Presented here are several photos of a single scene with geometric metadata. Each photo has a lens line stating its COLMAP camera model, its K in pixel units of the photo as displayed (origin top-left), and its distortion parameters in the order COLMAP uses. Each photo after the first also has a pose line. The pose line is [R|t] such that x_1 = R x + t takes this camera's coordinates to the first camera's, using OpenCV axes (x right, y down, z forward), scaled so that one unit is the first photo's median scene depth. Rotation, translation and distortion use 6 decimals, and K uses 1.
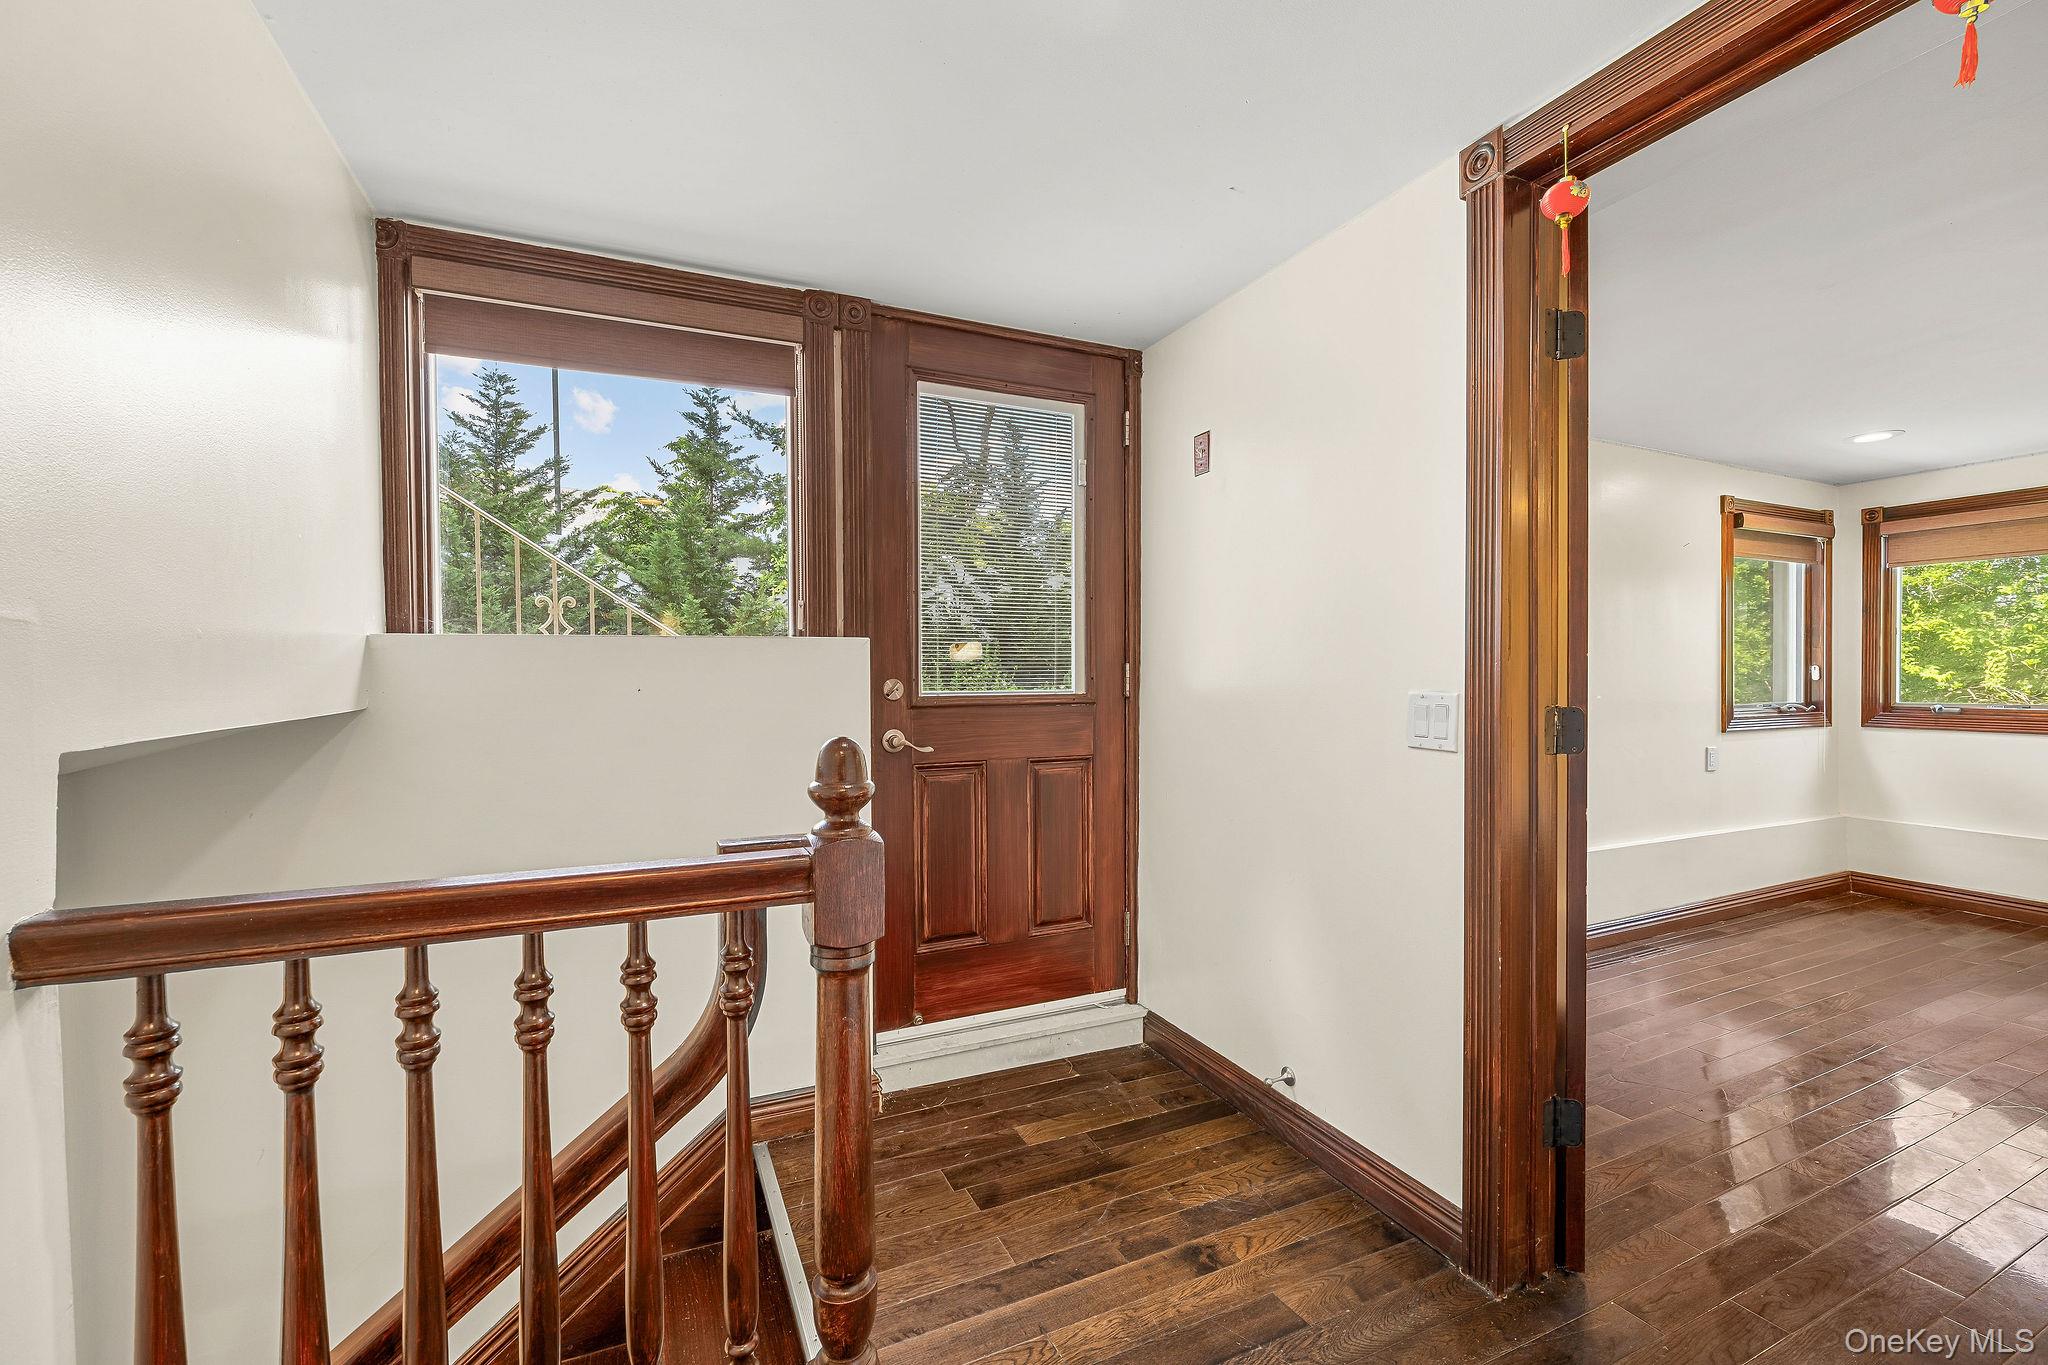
lens RADIAL K [[844.8, 0, 1025.5], [0, 844.8, 684.5], [0, 0, 1]] dist [-0.004212, 0.000066]
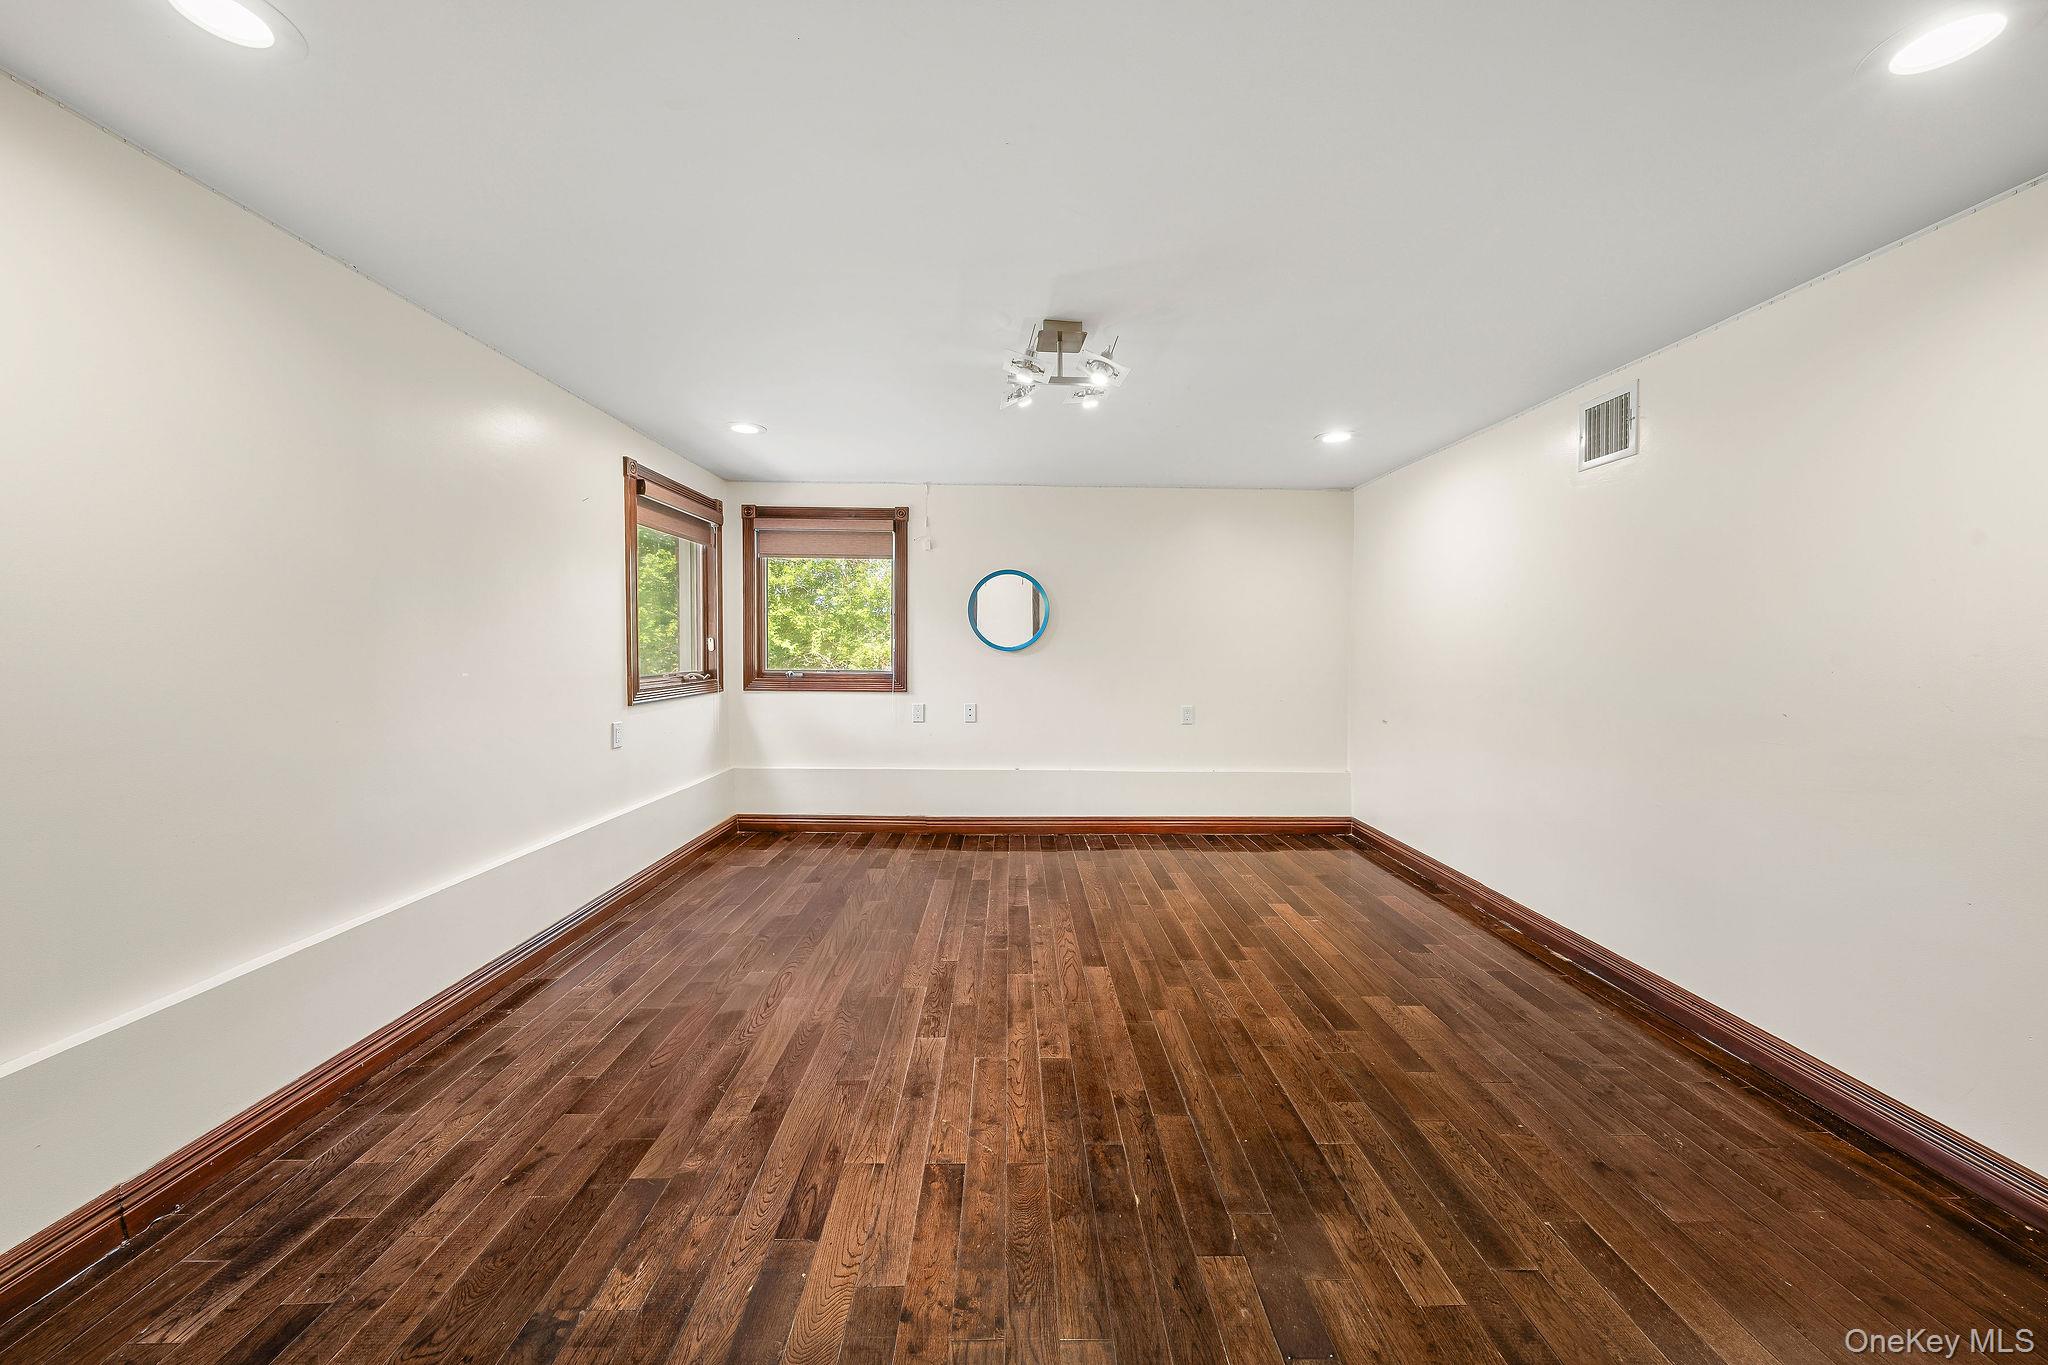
lens RADIAL K [[705.2, 0, 1027.0], [0, 705.2, 668.3], [0, 0, 1]] dist [0.004761, -0.000331]
pose [[0.407773, -0.022031, 0.912818, 0.255305], [-0.000675, 0.999701, 0.024430, -0.005578], [-0.913083, -0.010578, 0.407636, 0.235943]]
